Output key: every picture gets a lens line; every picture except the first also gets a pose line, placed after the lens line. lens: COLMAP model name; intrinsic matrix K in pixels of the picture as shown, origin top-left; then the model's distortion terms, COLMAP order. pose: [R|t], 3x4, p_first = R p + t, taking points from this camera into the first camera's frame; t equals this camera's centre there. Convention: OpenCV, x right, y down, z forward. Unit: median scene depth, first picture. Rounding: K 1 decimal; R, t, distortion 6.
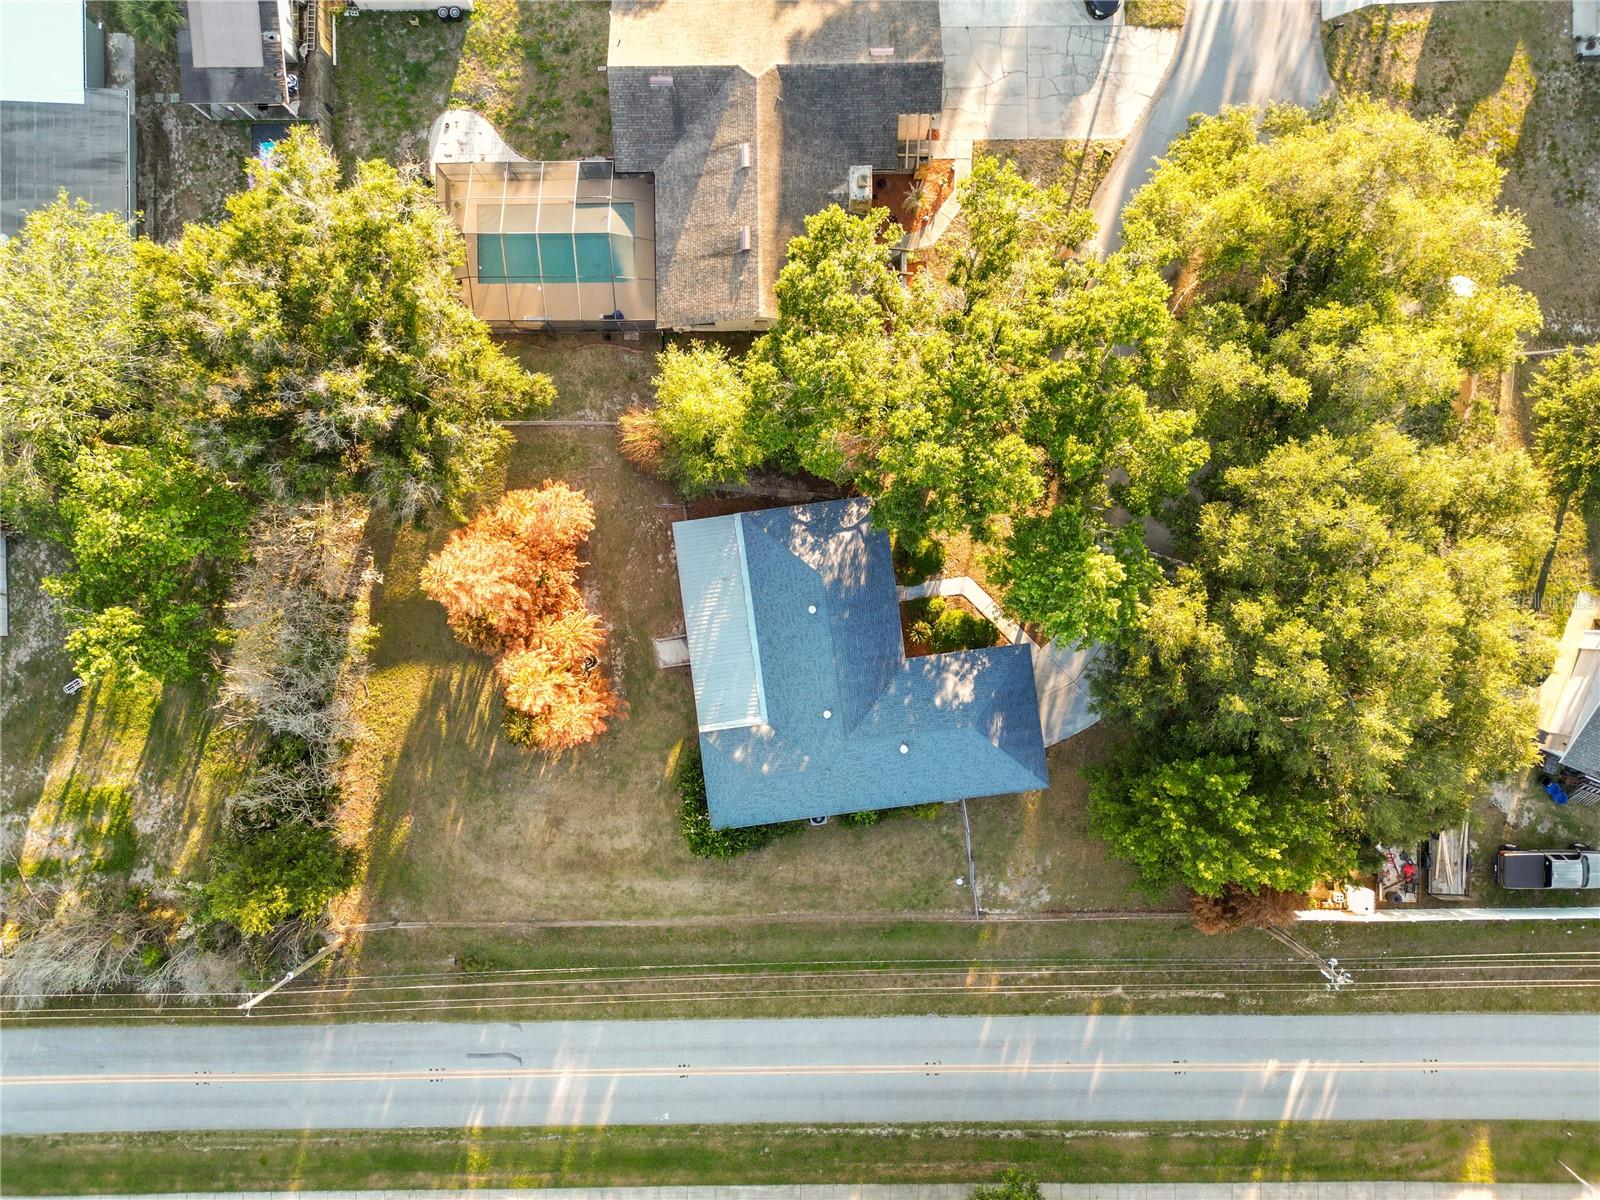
lens RADIAL K [[1126.3, 0, 798.2], [0, 1126.3, 601.5], [0, 0, 1]] dist [0.066371, -0.053772]
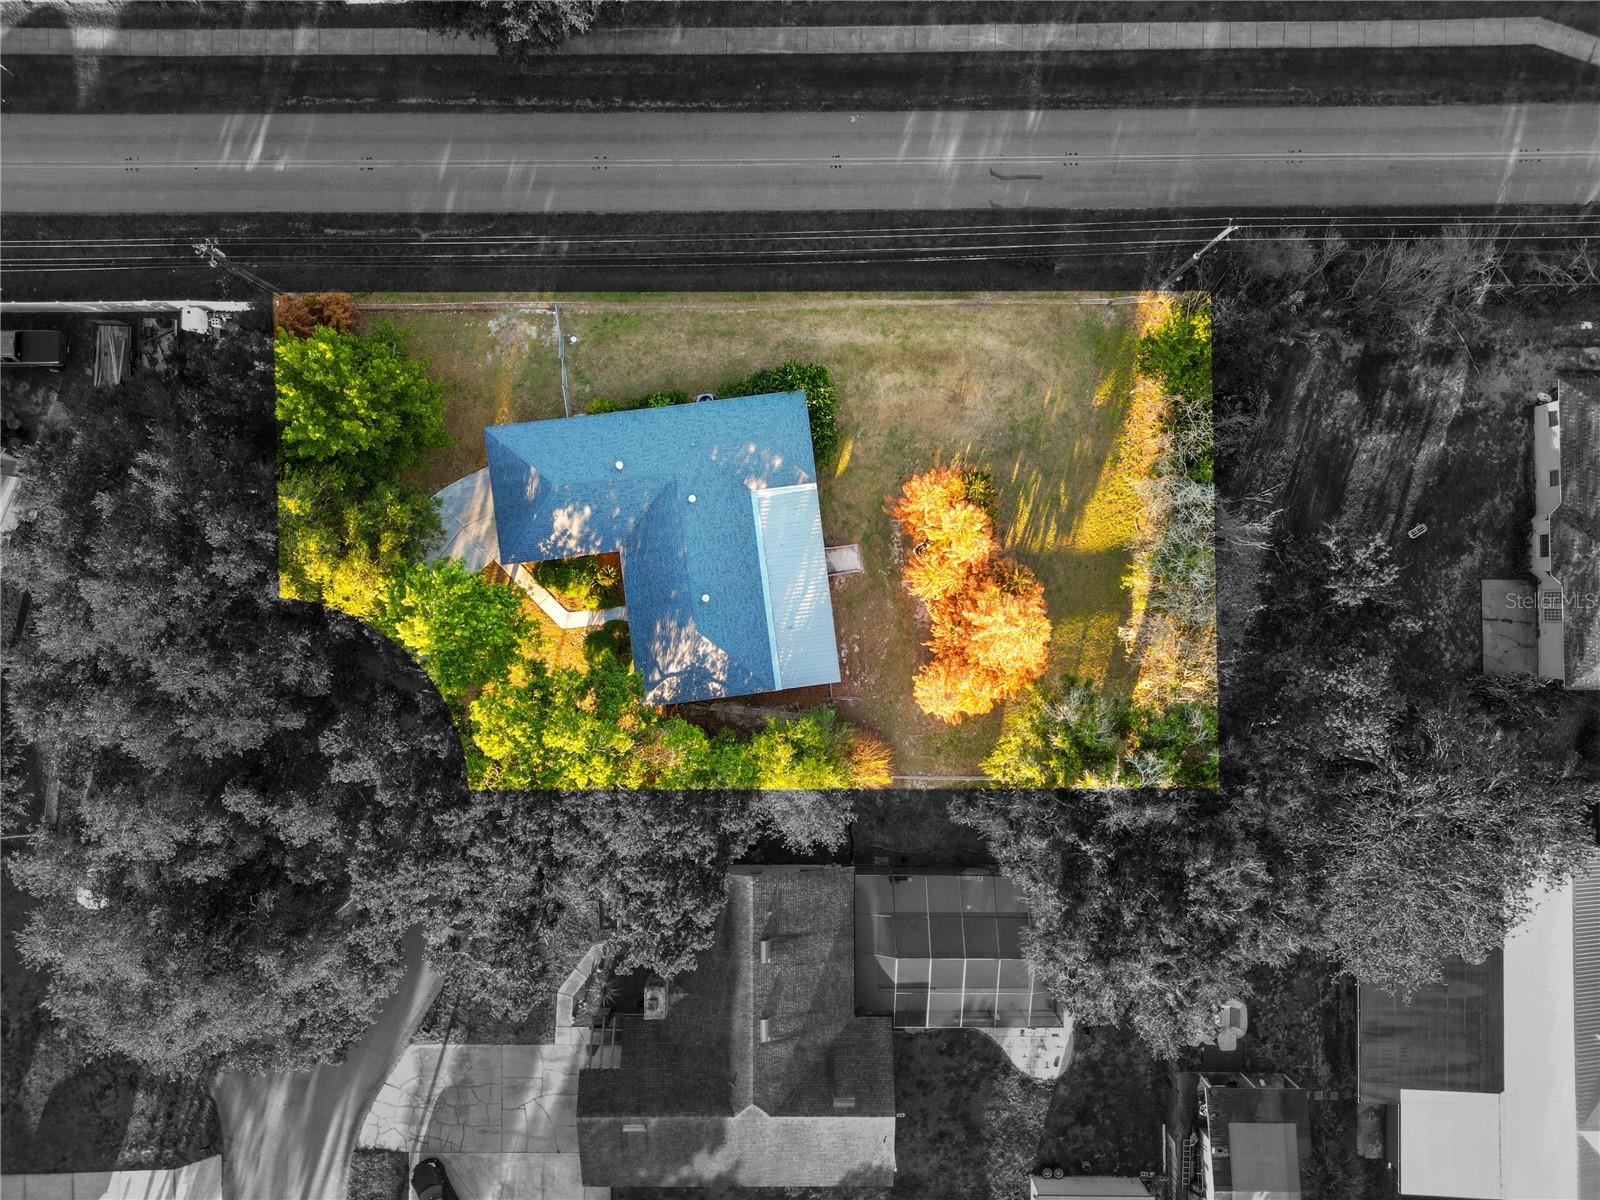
lens RADIAL K [[1126.3, 0, 798.2], [0, 1126.3, 601.5], [0, 0, 1]] dist [0.066371, -0.053772]
pose [[-0.999874, -0.008144, 0.013622, -0.087705], [0.008257, -0.999932, 0.008263, -0.003804], [0.013554, 0.008374, 0.999873, -0.053112]]
